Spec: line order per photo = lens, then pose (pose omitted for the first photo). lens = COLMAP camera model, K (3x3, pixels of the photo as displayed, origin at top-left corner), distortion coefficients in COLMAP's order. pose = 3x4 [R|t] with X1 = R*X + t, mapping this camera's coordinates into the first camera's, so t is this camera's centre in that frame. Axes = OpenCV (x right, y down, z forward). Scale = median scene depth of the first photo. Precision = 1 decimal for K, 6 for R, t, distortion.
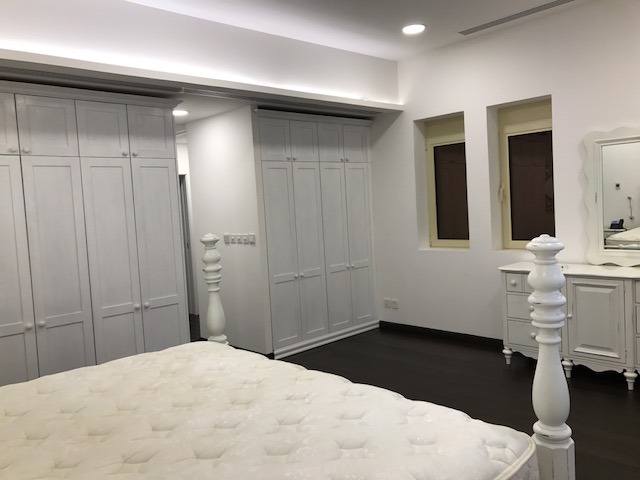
lens RADIAL K [[528.2, 0, 322.4], [0, 528.2, 237.9], [0, 0, 1]] dist [0.039272, -0.037130]
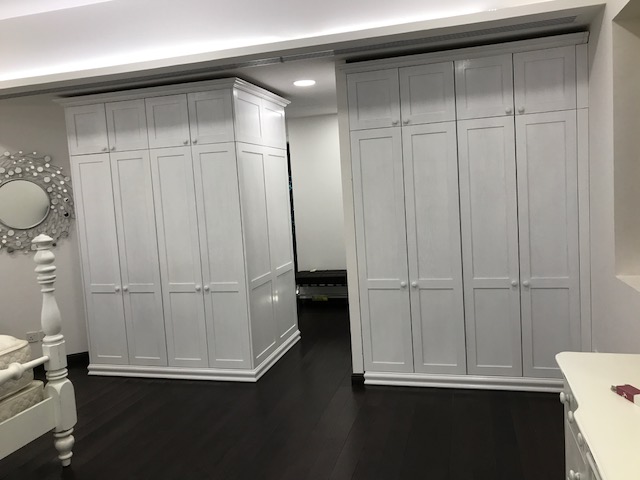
lens RADIAL K [[531.7, 0, 320.8], [0, 531.7, 236.0], [0, 0, 1]] dist [0.014281, 0.011096]
pose [[0.501132, 0.101849, -0.859357, 0.674241], [-0.024172, 0.994310, 0.103748, -0.088587], [0.865033, -0.031219, 0.500742, 0.692924]]
